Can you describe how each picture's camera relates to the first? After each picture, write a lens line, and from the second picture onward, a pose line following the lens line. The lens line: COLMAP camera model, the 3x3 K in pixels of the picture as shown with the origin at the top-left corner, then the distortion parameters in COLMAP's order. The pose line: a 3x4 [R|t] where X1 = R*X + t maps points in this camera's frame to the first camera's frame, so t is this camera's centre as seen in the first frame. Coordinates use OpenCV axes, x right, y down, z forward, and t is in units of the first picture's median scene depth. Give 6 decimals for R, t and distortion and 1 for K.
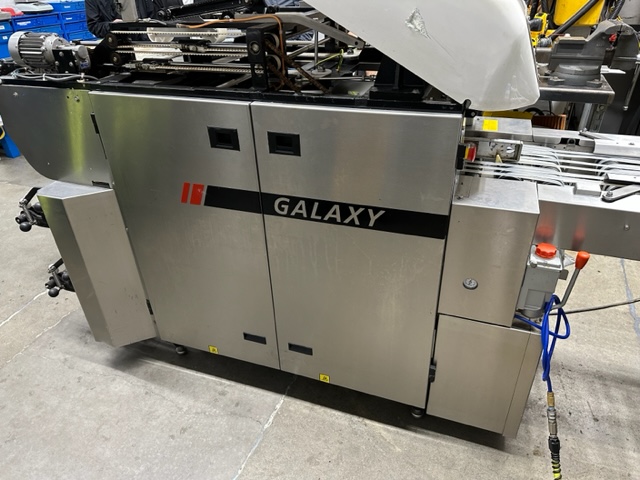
lens RADIAL K [[456.2, 0, 320.0], [0, 456.2, 240.0], [0, 0, 1]] dist [0.001213, -0.000247]
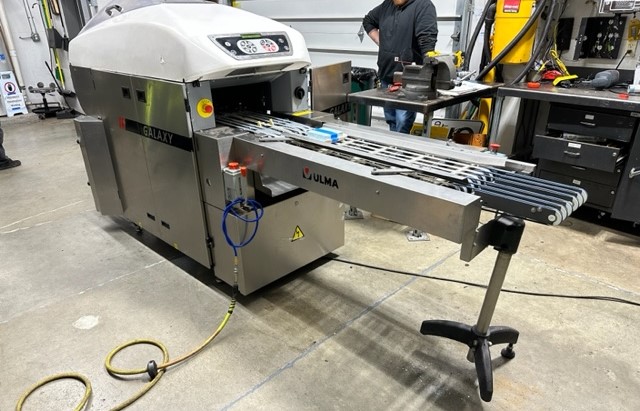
lens RADIAL K [[449.5, 0, 320.0], [0, 449.5, 205.5], [0, 0, 1]] dist [0.004268, 0.000663]
pose [[0.905198, 0.180376, -0.384813, 1.250917], [-0.230484, 0.969096, -0.087918, 0.208724], [0.357062, 0.168276, 0.918798, -0.383154]]
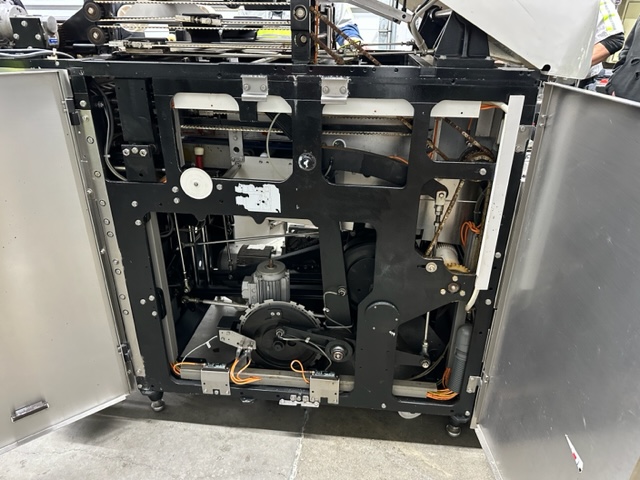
lens RADIAL K [[456.2, 0, 320.0], [0, 456.2, 240.0], [0, 0, 1]] dist [0.001213, -0.000247]
pose [[0.968073, -0.063475, 0.242499, -0.283768], [0.089240, 0.991297, -0.096776, 0.077748], [-0.234246, 0.115327, 0.965313, 0.167402]]
